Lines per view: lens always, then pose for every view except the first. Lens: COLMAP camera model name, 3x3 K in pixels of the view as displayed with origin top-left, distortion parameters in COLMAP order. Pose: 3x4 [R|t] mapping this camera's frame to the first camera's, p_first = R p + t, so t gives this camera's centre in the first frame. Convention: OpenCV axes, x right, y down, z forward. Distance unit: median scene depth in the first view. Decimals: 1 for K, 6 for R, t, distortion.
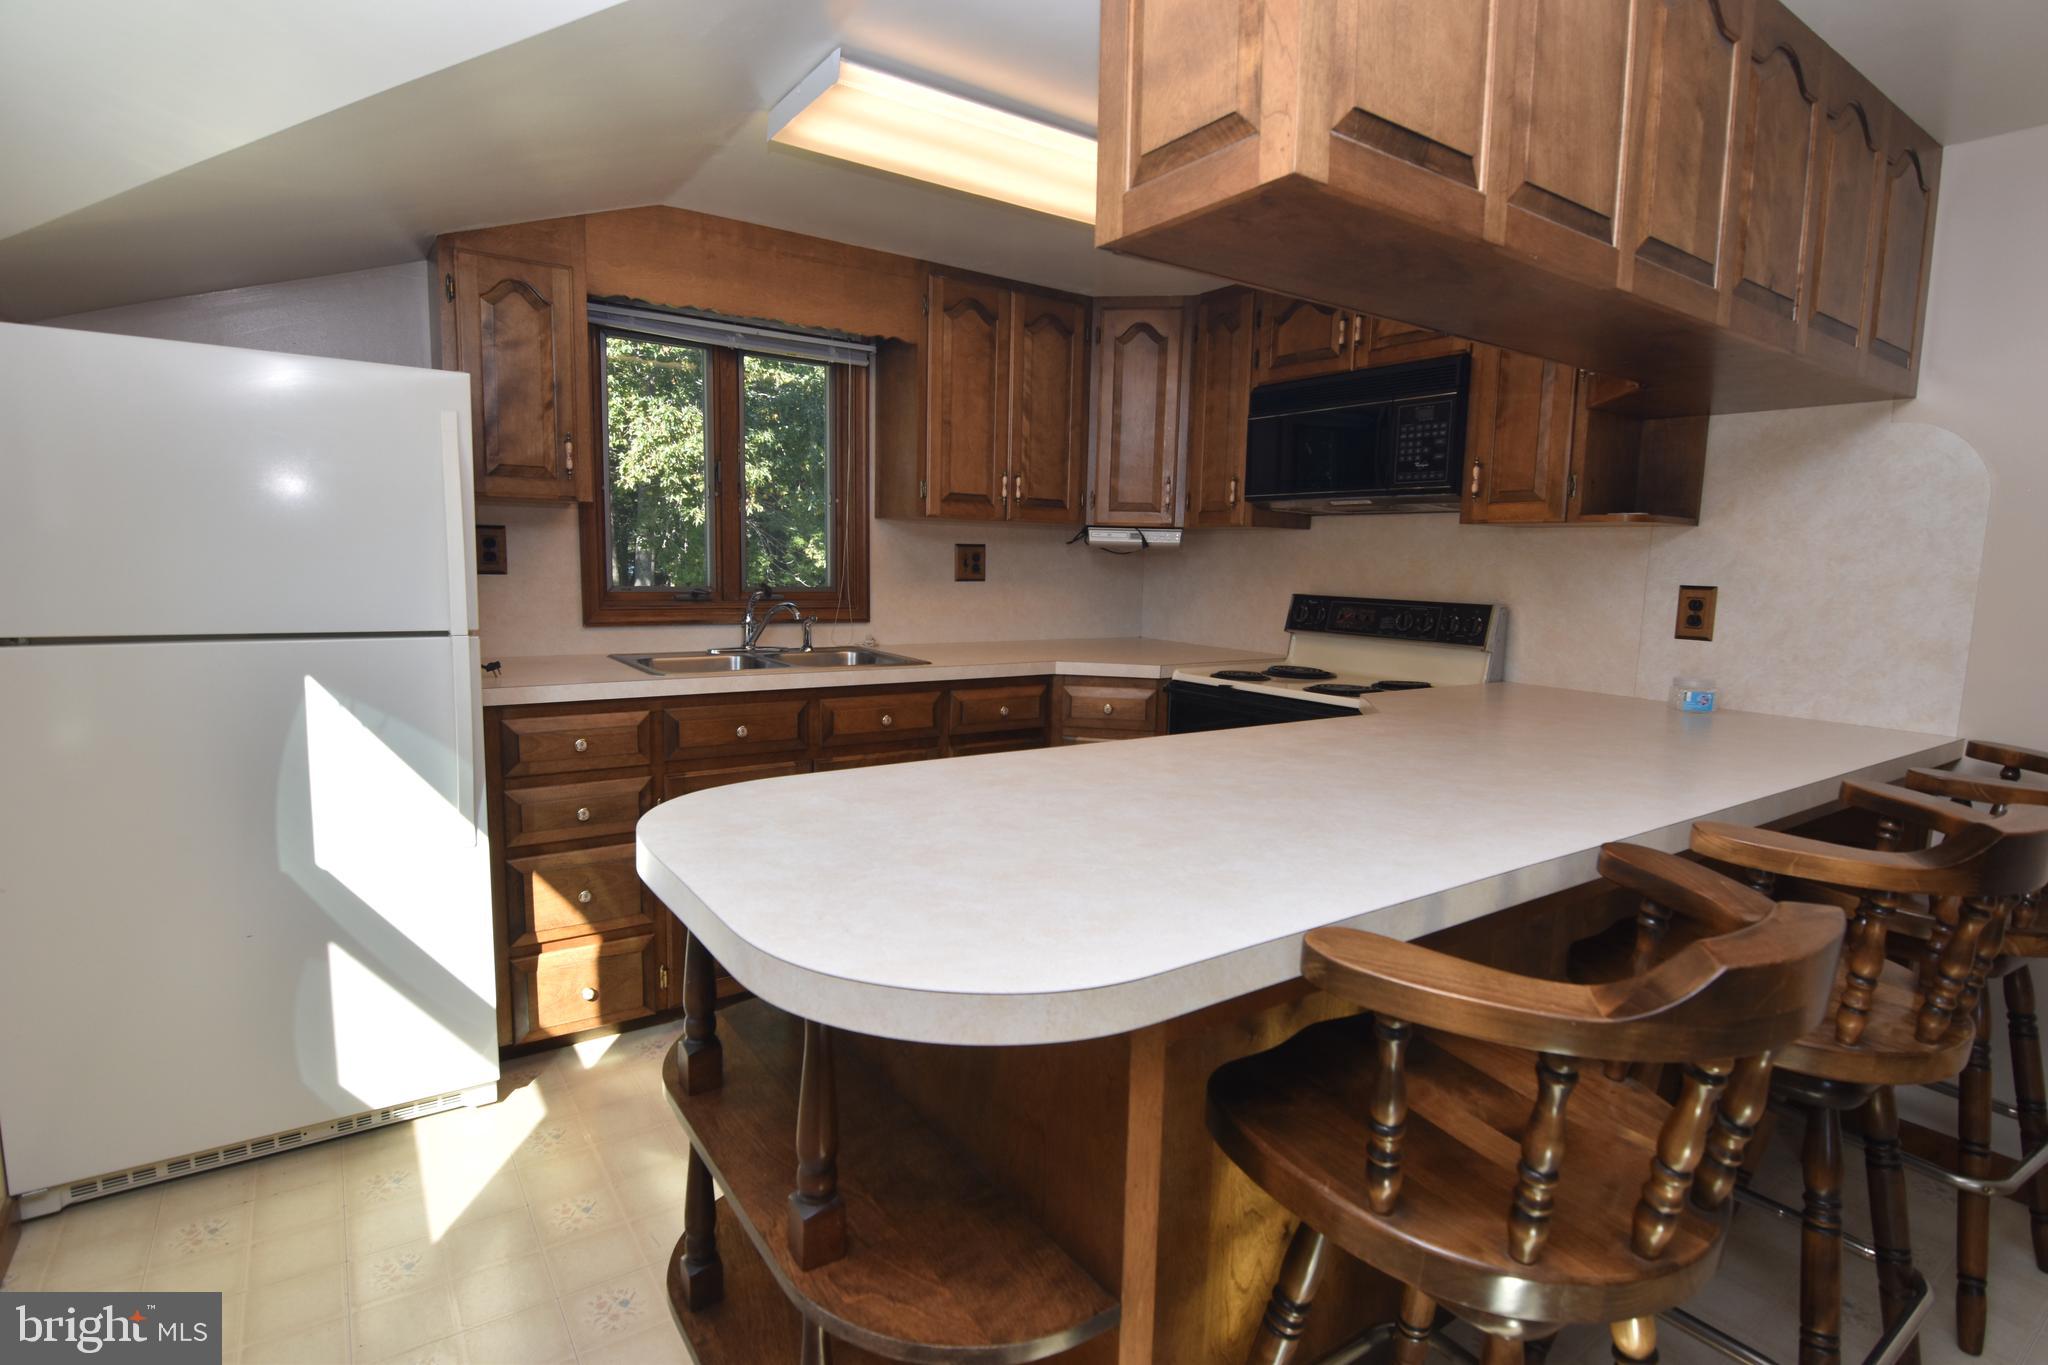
lens RADIAL K [[1013.7, 0, 1030.9], [0, 1013.7, 687.7], [0, 0, 1]] dist [-0.006018, -0.008336]
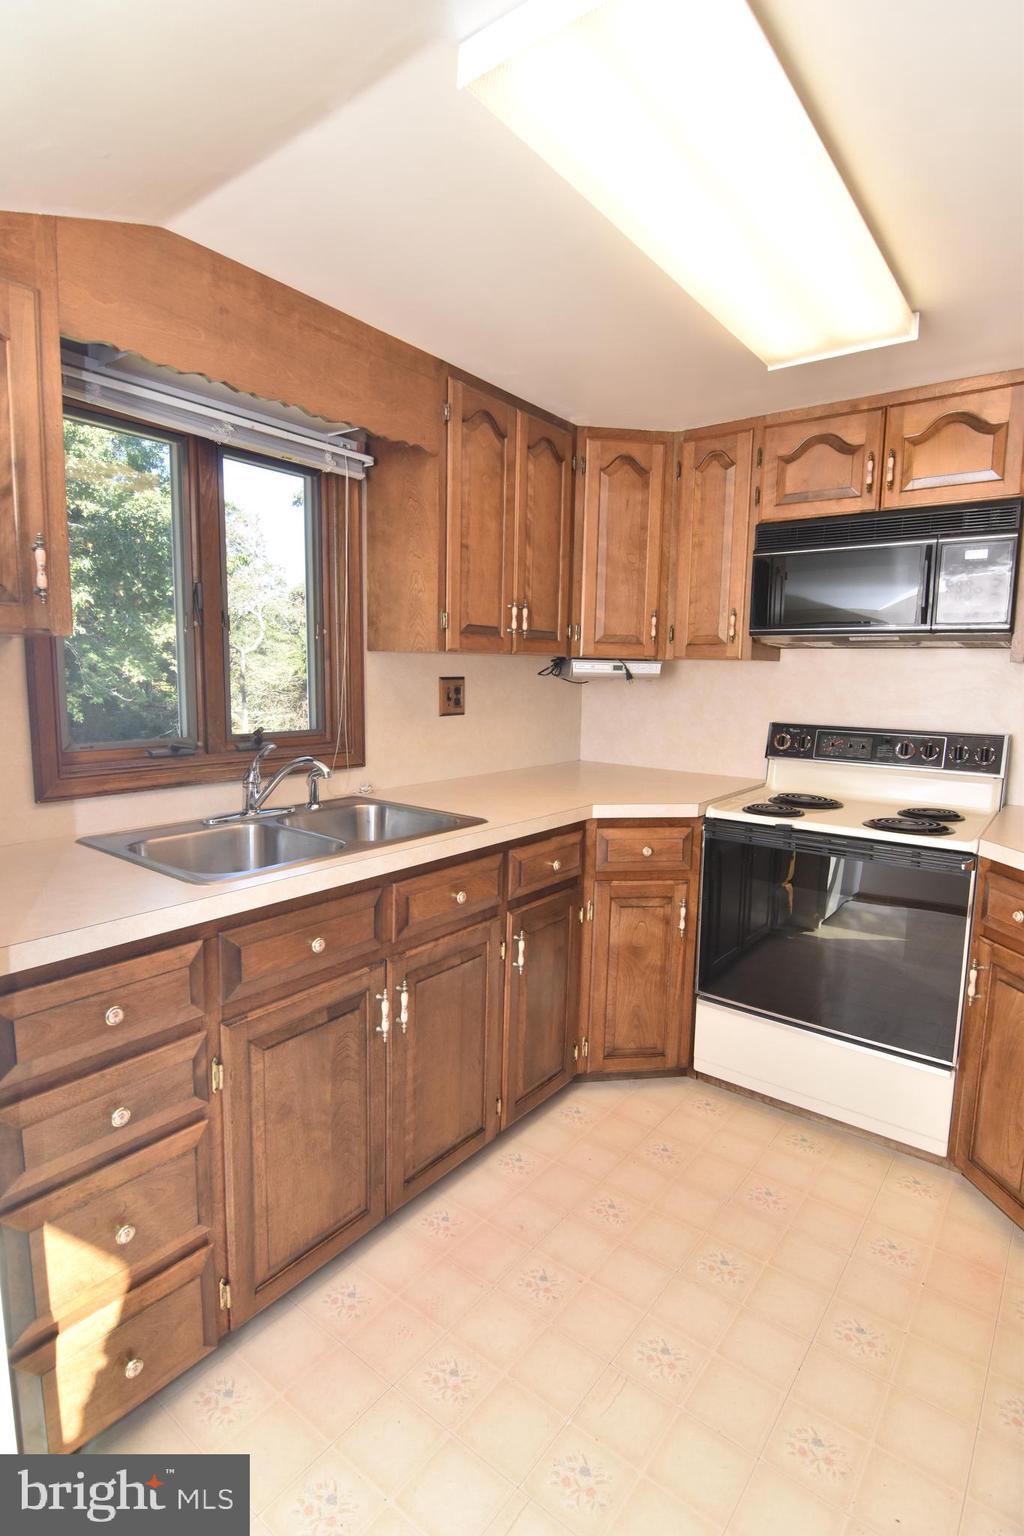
lens RADIAL K [[760.3, 0, 508.2], [0, 760.3, 762.8], [0, 0, 1]] dist [-0.006018, -0.008336]
pose [[0.954322, -0.044360, 0.295470, -0.252068], [0.044709, 0.998984, 0.005579, -0.070876], [-0.295418, 0.007886, 0.955336, 0.341142]]
